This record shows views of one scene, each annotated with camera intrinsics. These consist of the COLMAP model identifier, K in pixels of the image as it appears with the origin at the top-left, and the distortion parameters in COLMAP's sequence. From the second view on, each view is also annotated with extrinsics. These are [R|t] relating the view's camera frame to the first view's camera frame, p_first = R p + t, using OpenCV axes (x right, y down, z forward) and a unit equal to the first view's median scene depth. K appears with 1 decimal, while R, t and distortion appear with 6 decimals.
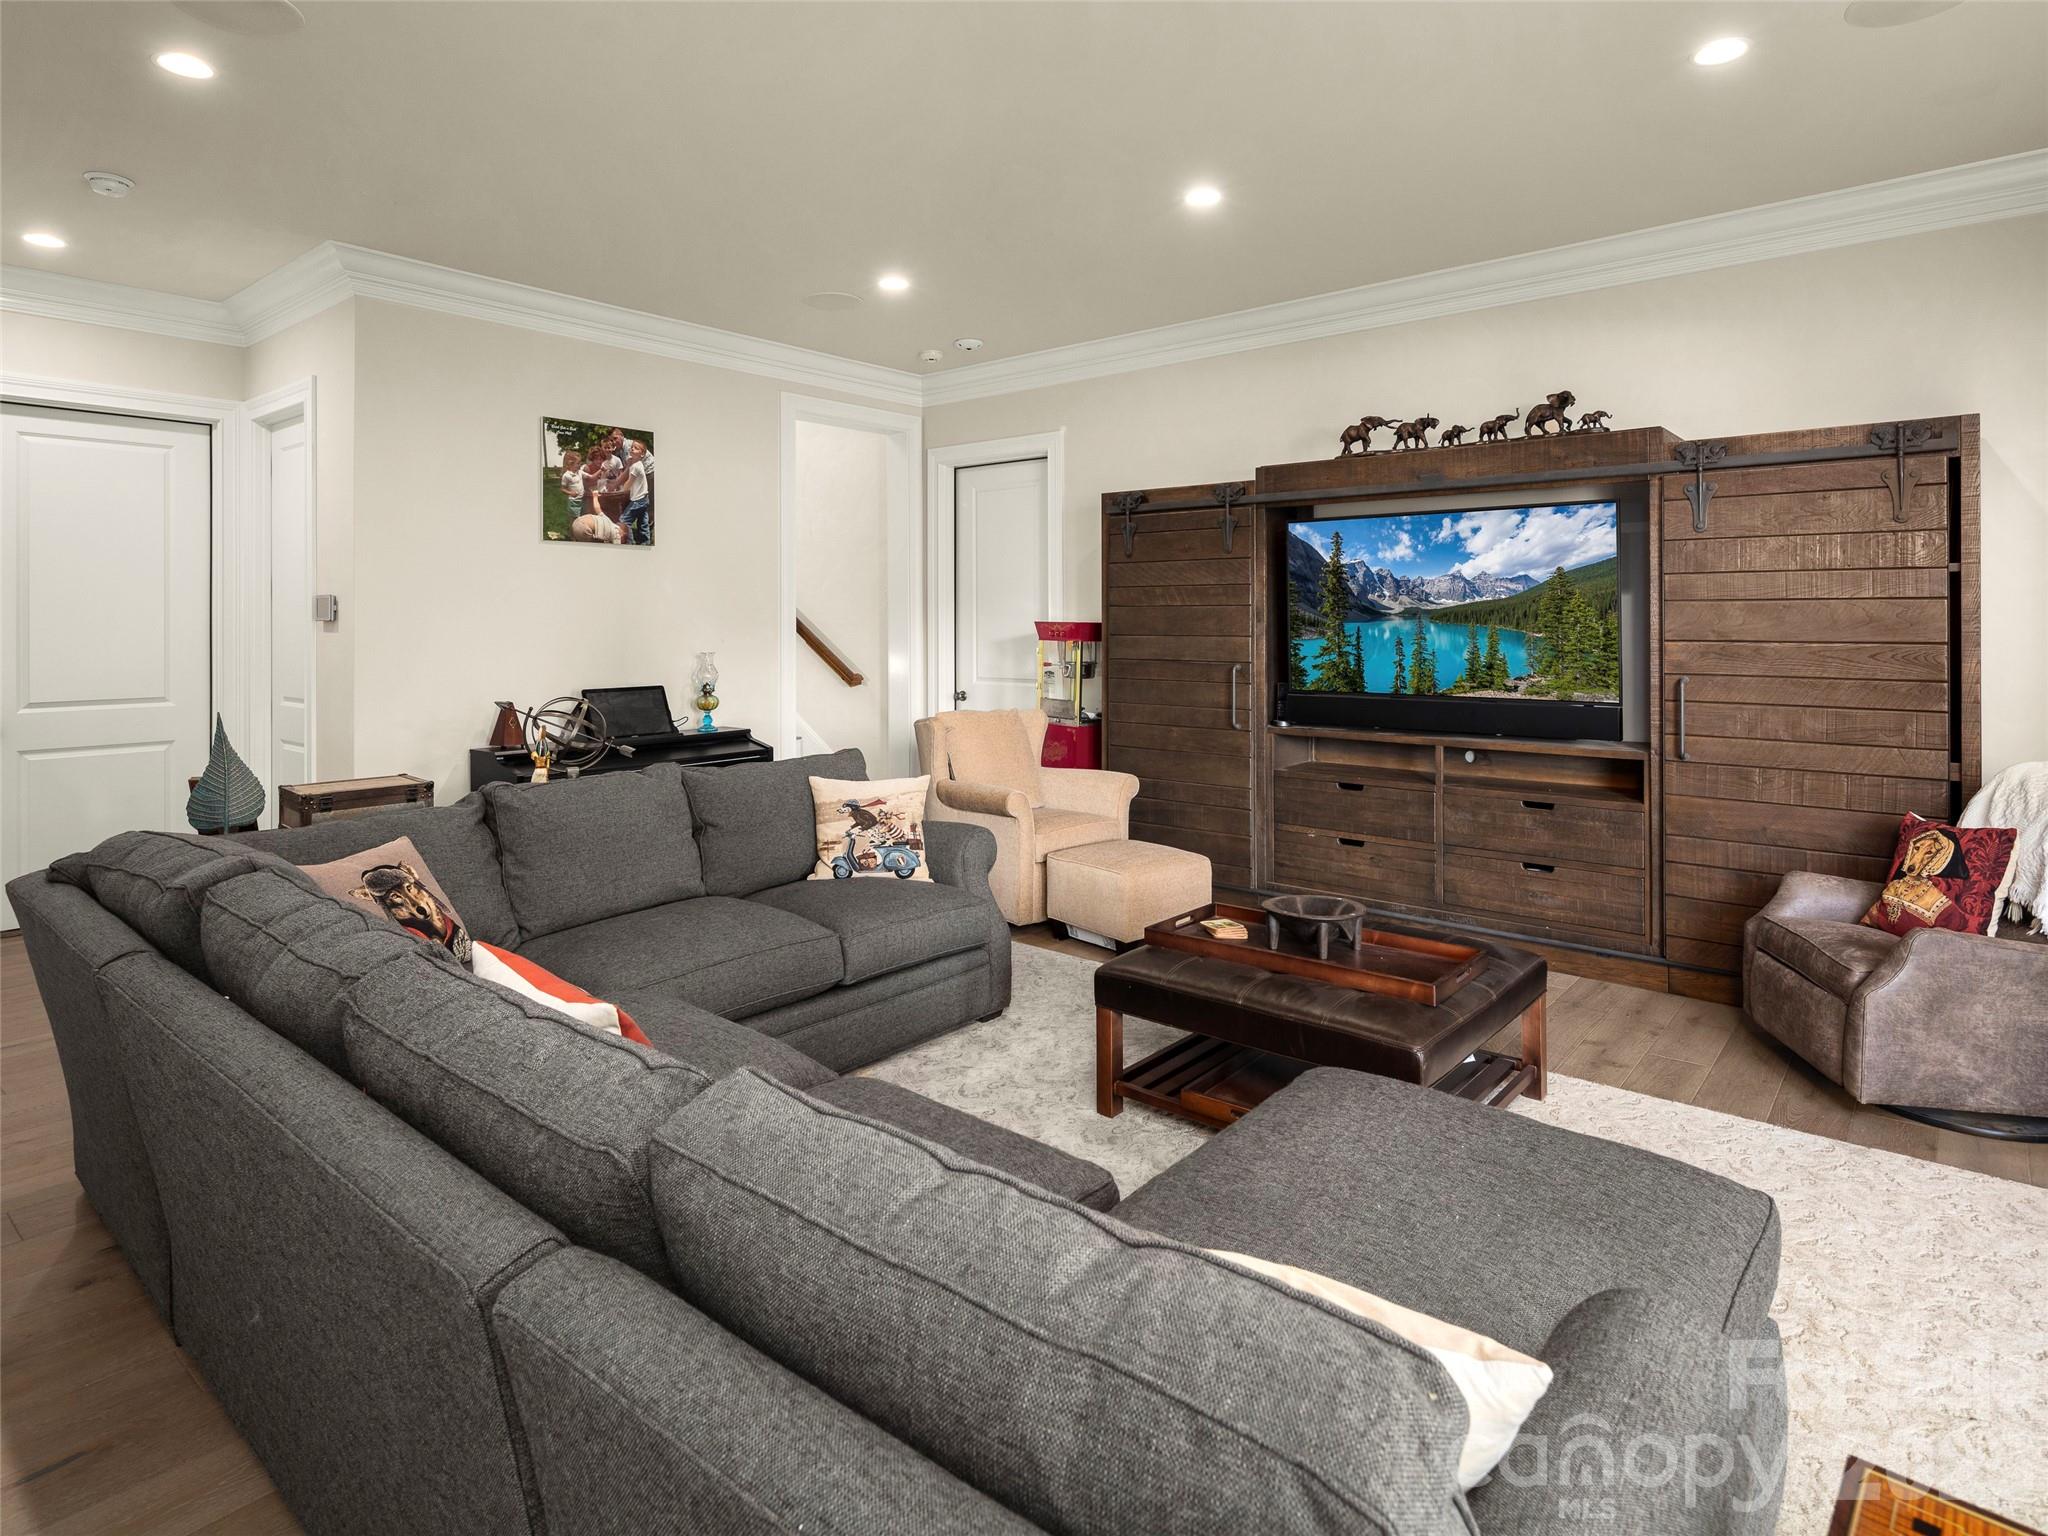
lens RADIAL K [[1104.6, 0, 1011.1], [0, 1104.6, 824.6], [0, 0, 1]] dist [0.000931, -0.000242]
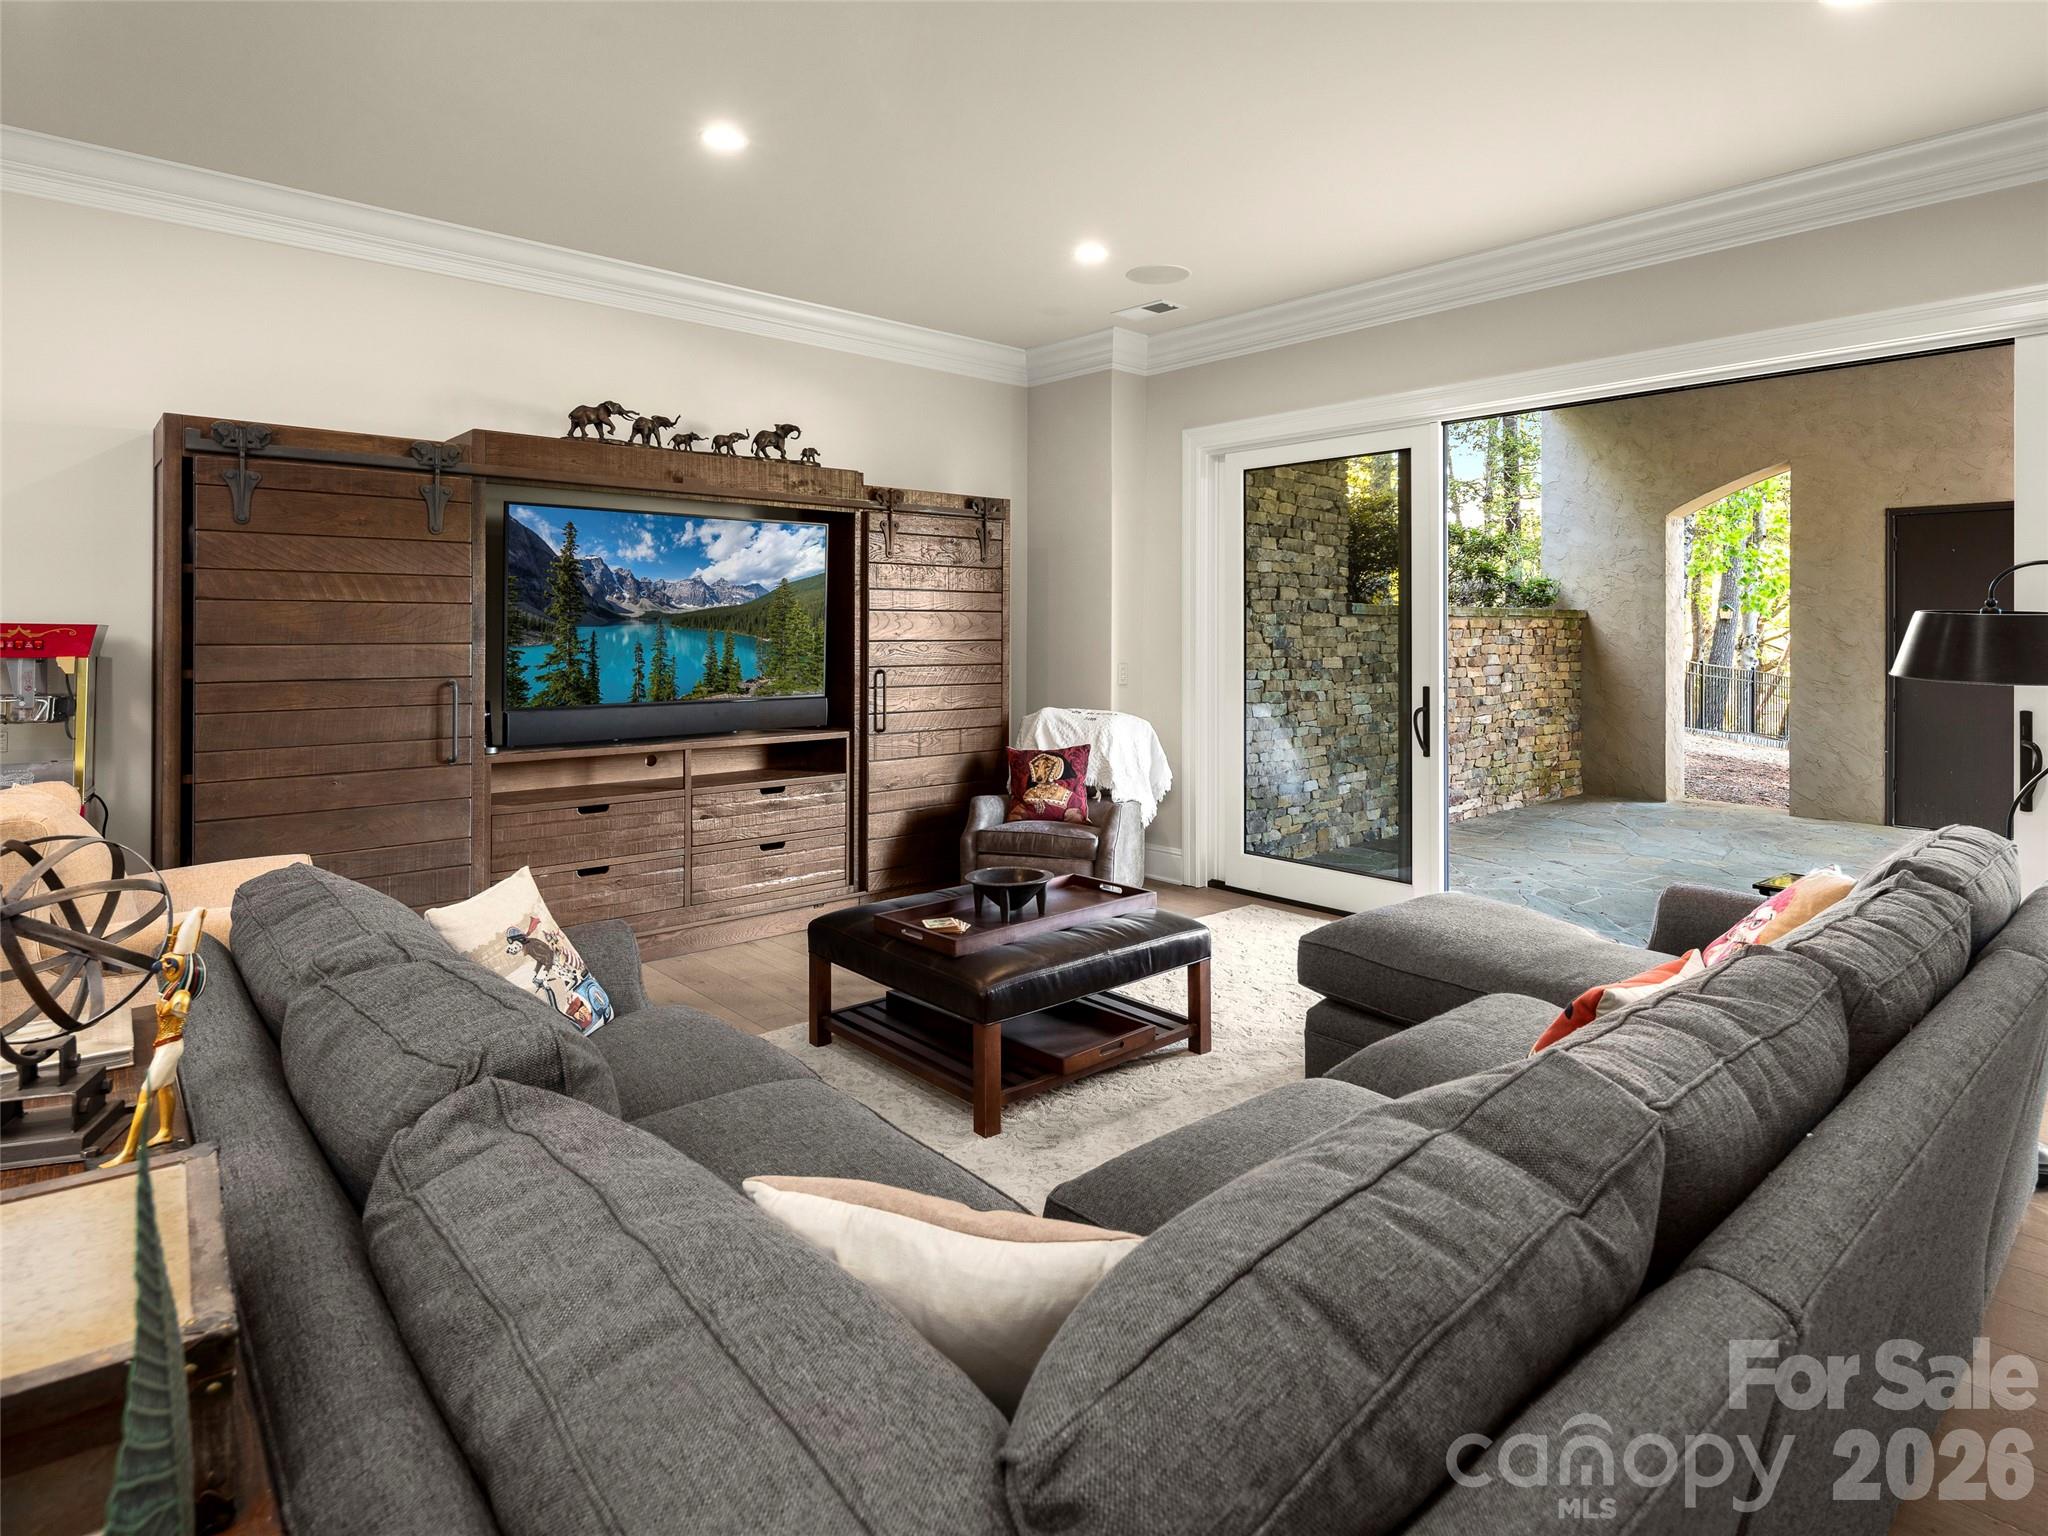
lens RADIAL K [[1166.5, 0, 1024.0], [0, 1166.5, 768.0], [0, 0, 1]] dist [-0.048865, -0.000020]
pose [[0.159752, -0.117248, 0.980169, -0.540915], [0.160268, 0.982829, 0.091445, -0.100553], [-0.974060, 0.142481, 0.175800, 0.514970]]
